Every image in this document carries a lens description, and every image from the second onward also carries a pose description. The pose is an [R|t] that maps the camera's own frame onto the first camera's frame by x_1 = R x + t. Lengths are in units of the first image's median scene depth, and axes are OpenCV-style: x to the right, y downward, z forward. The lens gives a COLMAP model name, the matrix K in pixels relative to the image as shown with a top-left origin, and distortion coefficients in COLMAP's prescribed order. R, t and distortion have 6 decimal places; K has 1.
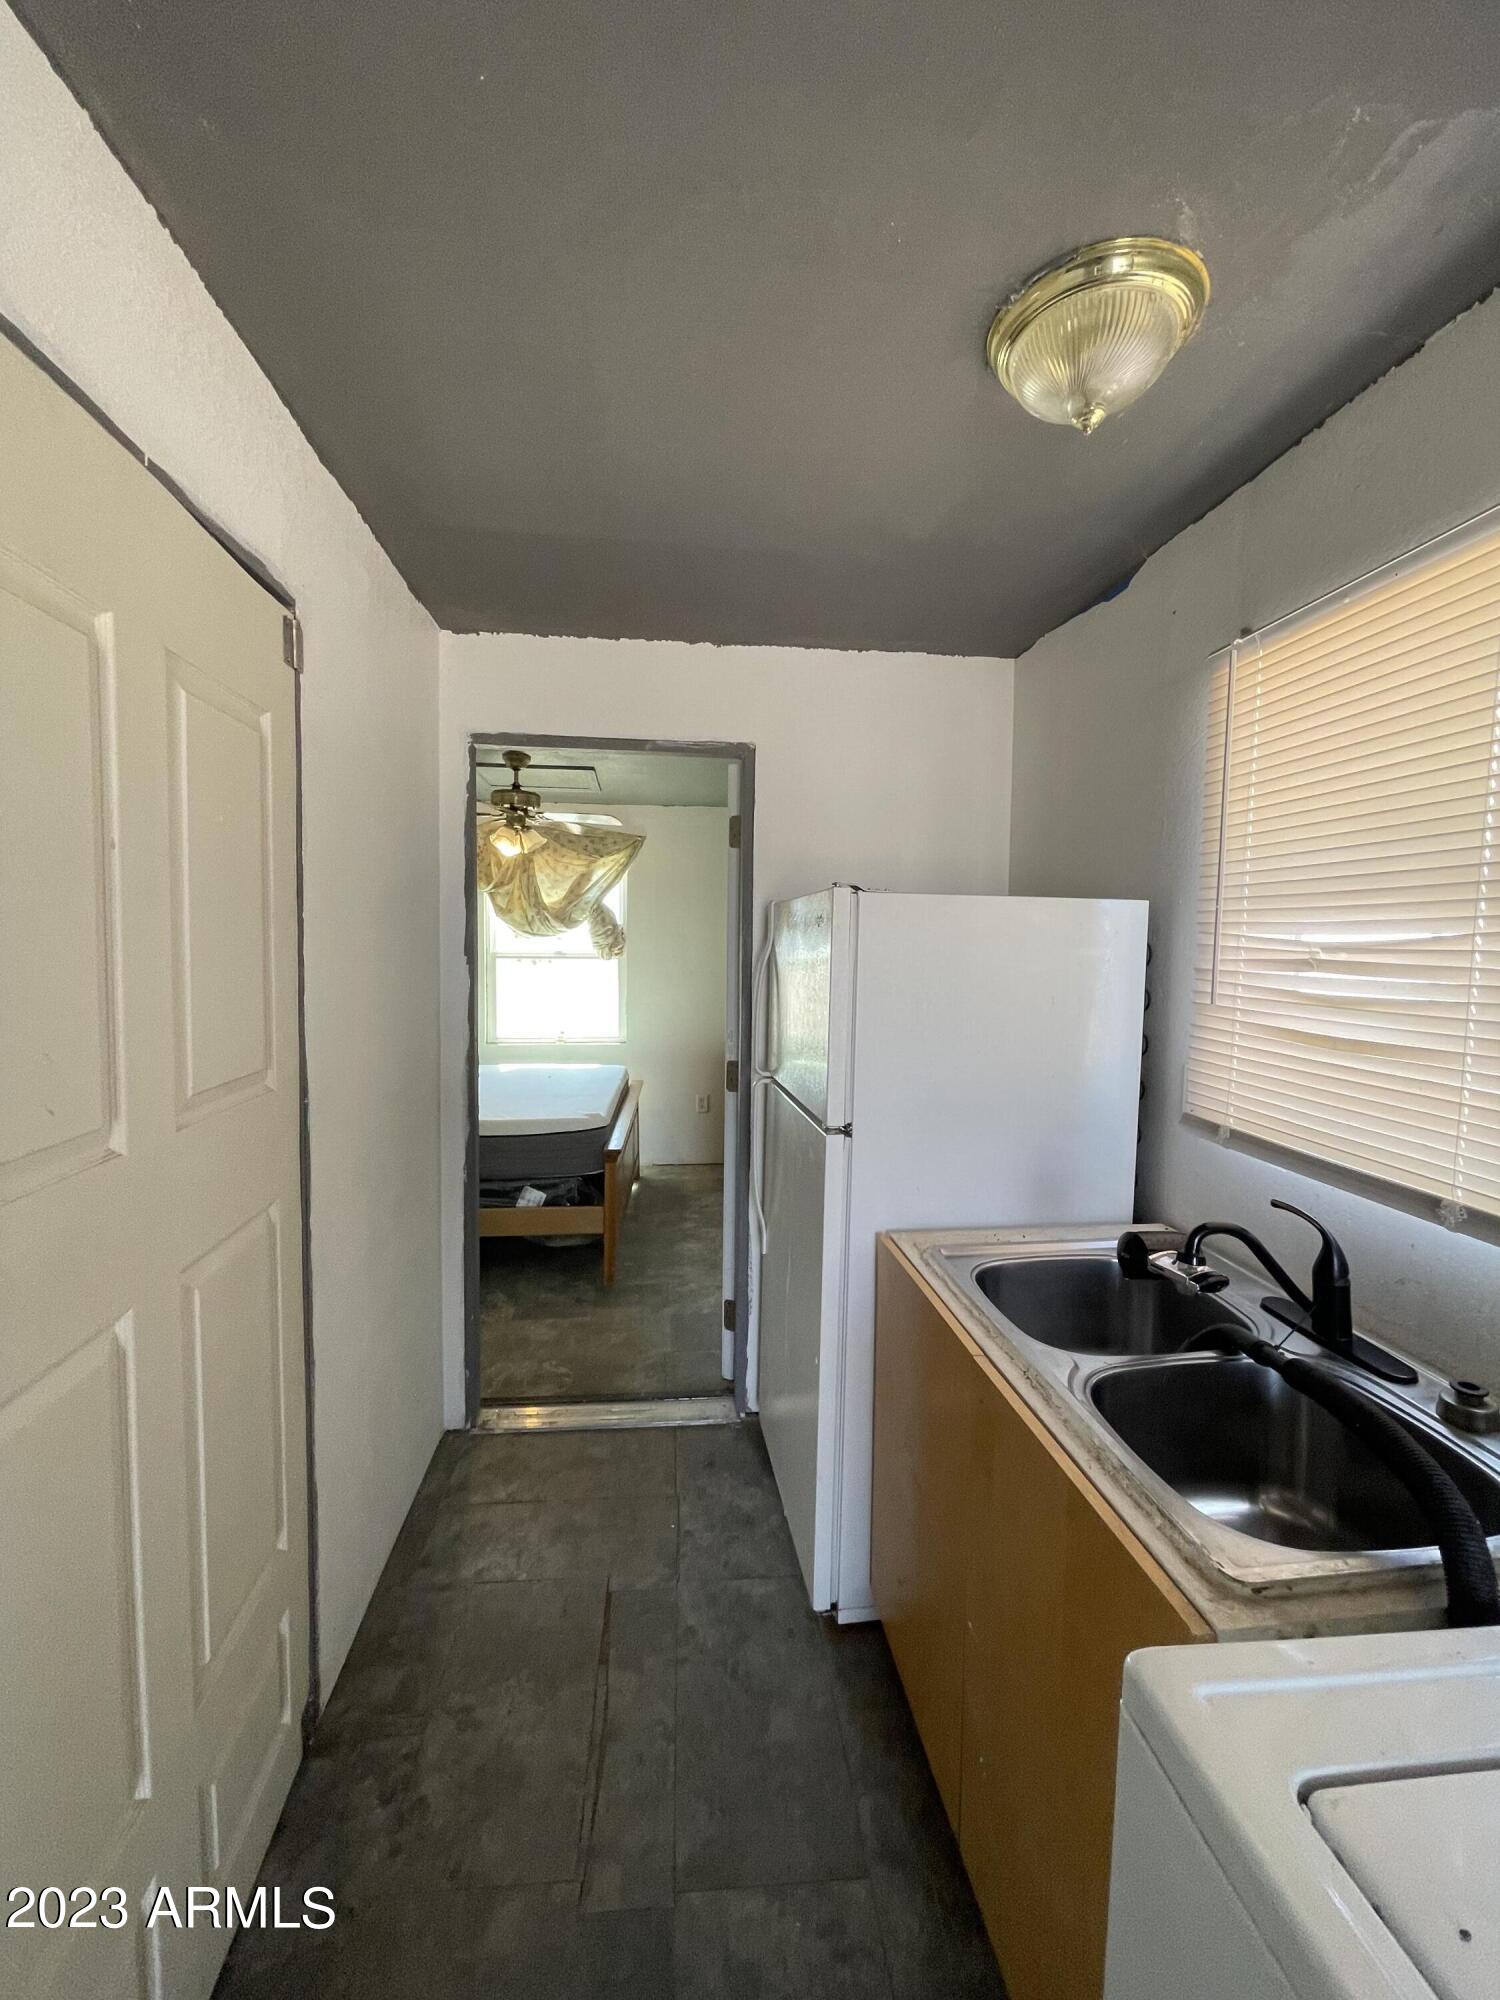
lens RADIAL K [[809.2, 0, 751.7], [0, 809.2, 988.8], [0, 0, 1]] dist [-0.000130, -0.000481]
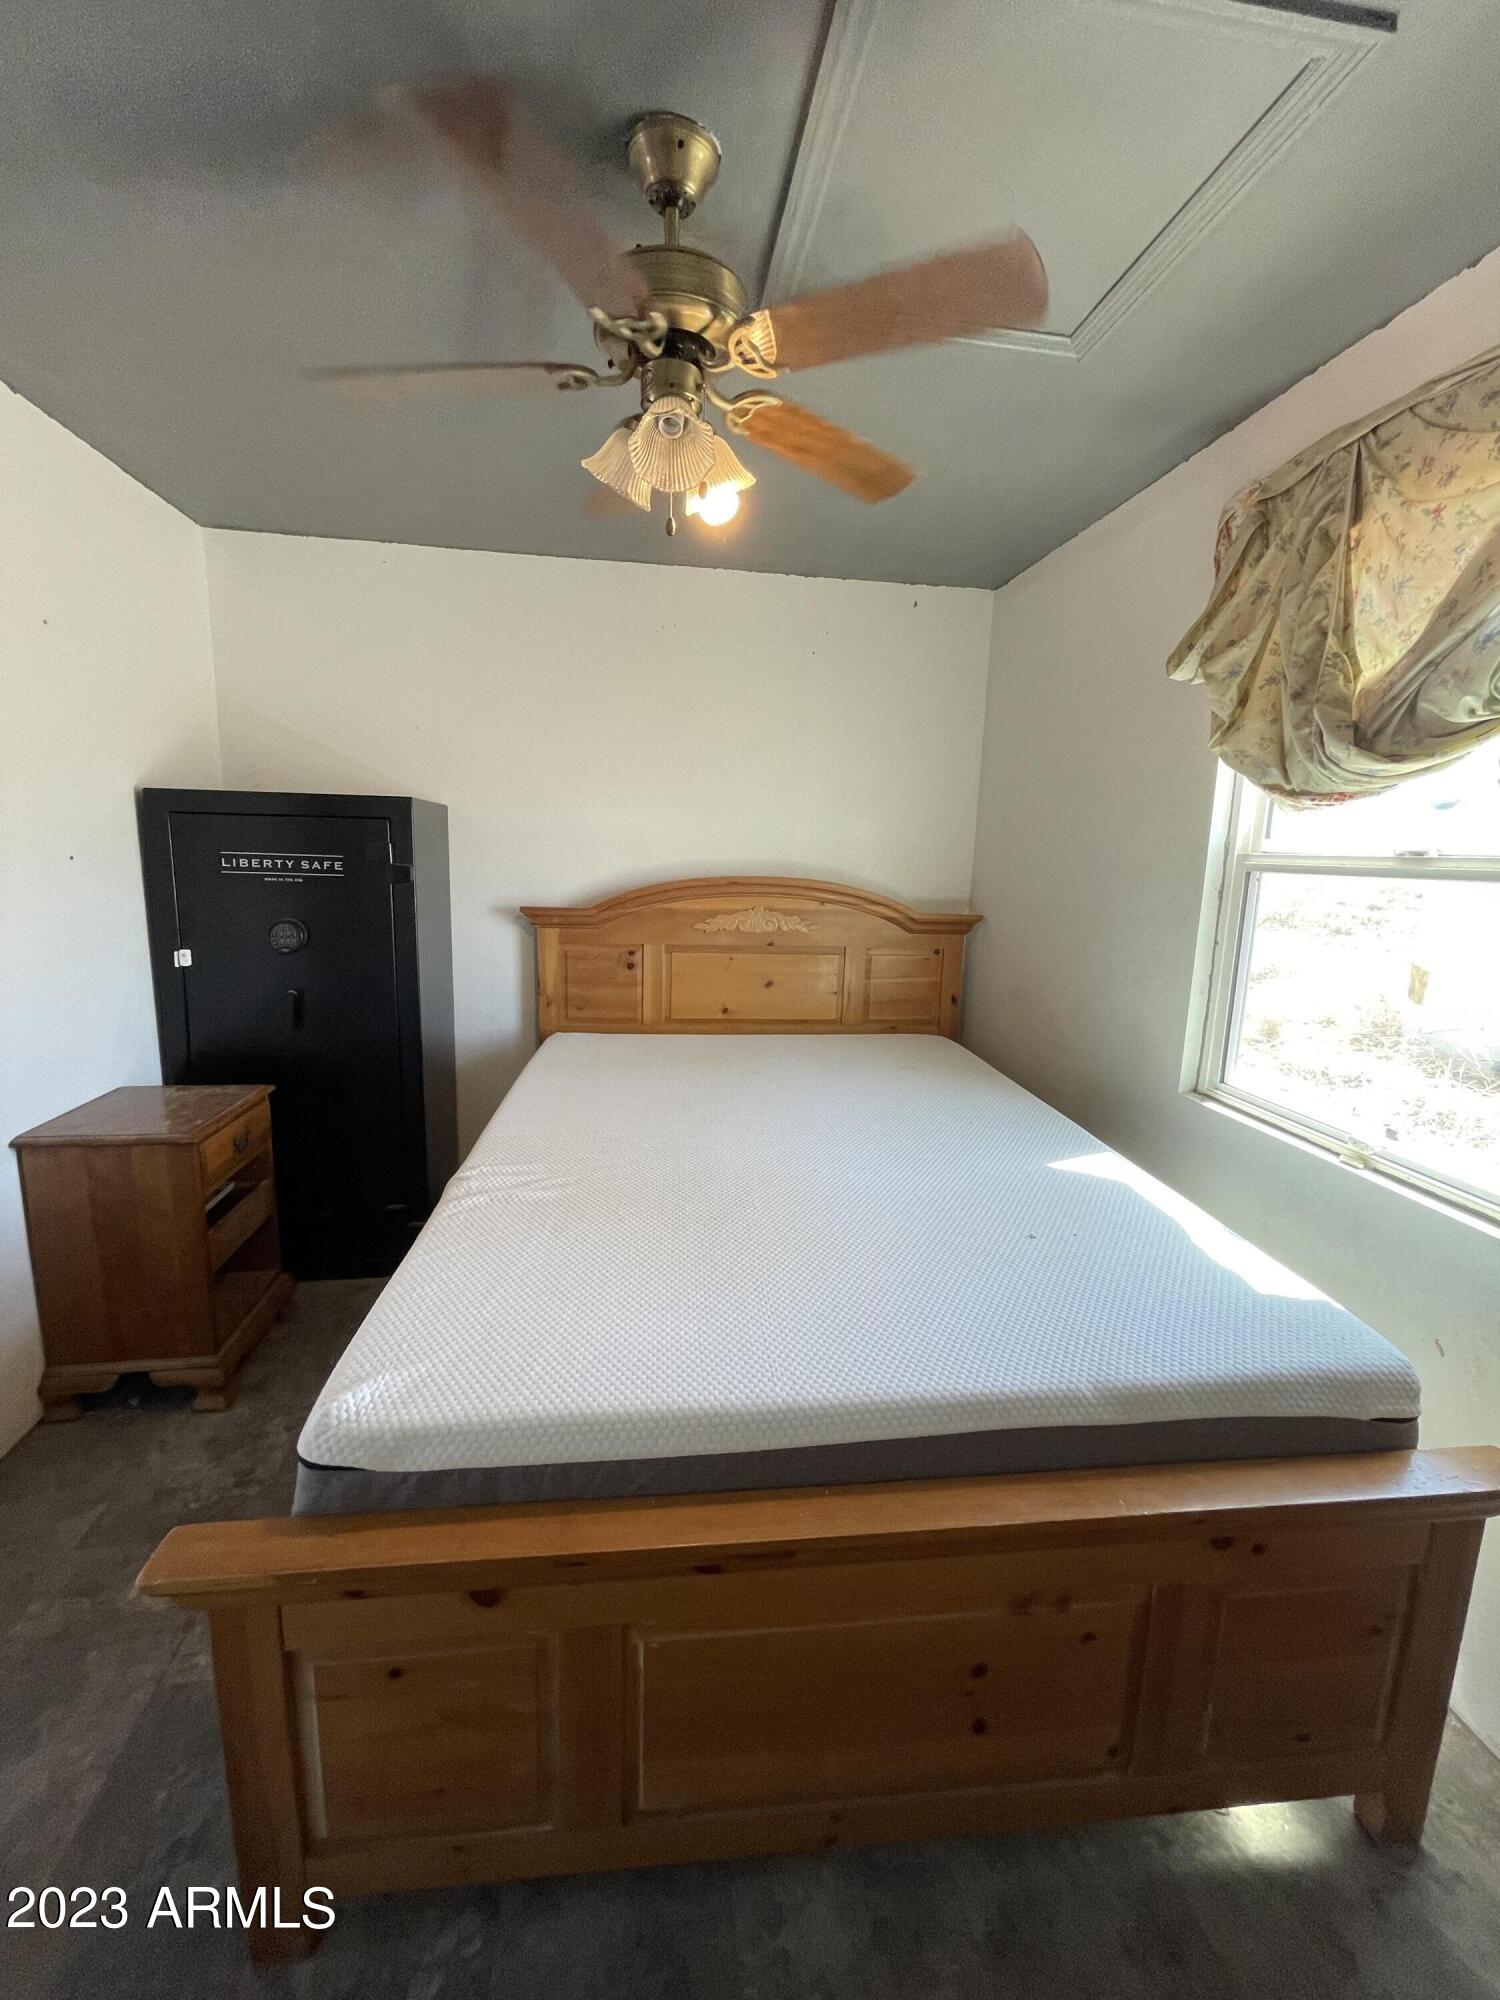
lens RADIAL K [[809.2, 0, 751.7], [0, 809.2, 988.8], [0, 0, 1]] dist [-0.000130, -0.000481]
pose [[0.020618, 0.163335, -0.986355, 0.043906], [-0.079064, 0.983742, 0.161250, -0.027635], [0.996656, 0.074660, 0.033196, 0.797799]]
